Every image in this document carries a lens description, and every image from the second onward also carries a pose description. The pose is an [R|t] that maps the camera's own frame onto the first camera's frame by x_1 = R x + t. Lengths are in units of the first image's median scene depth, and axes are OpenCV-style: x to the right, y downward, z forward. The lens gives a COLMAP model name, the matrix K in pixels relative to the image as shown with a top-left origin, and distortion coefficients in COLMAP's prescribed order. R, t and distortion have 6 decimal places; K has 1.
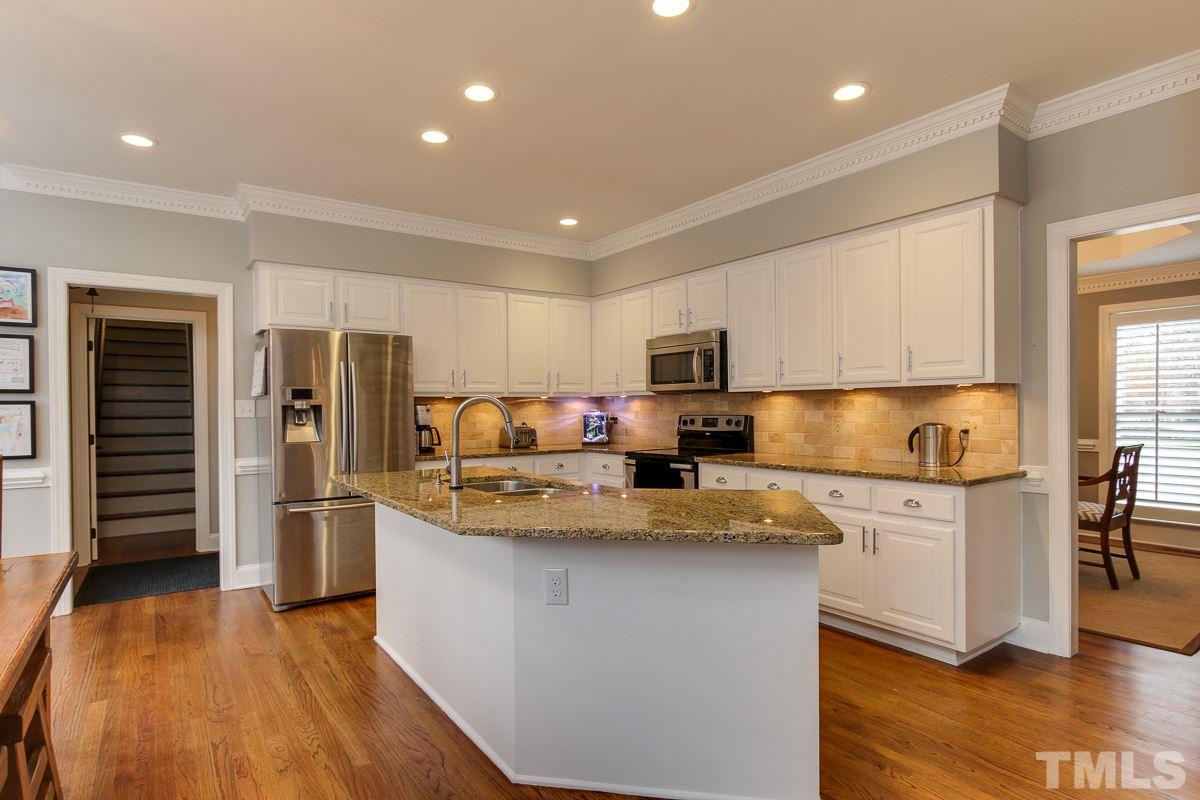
lens RADIAL K [[631.0, 0, 589.6], [0, 631.0, 410.8], [0, 0, 1]] dist [-0.002947, 0.000791]
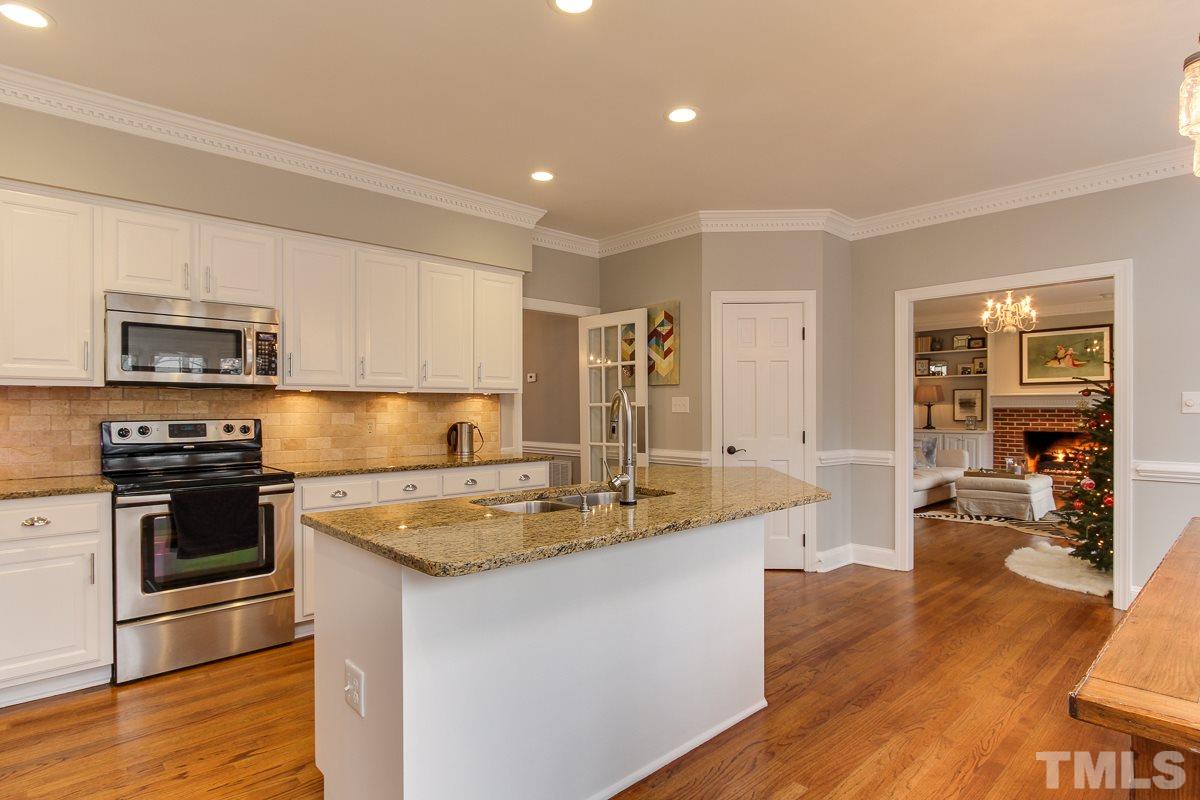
lens RADIAL K [[631.0, 0, 593.7], [0, 631.0, 404.9], [0, 0, 1]] dist [-0.002947, 0.000791]
pose [[-0.131398, 0.014846, 0.991219, -0.797638], [0.009017, 0.999864, -0.013781, 0.005425], [-0.991289, 0.007127, -0.131514, 0.907700]]
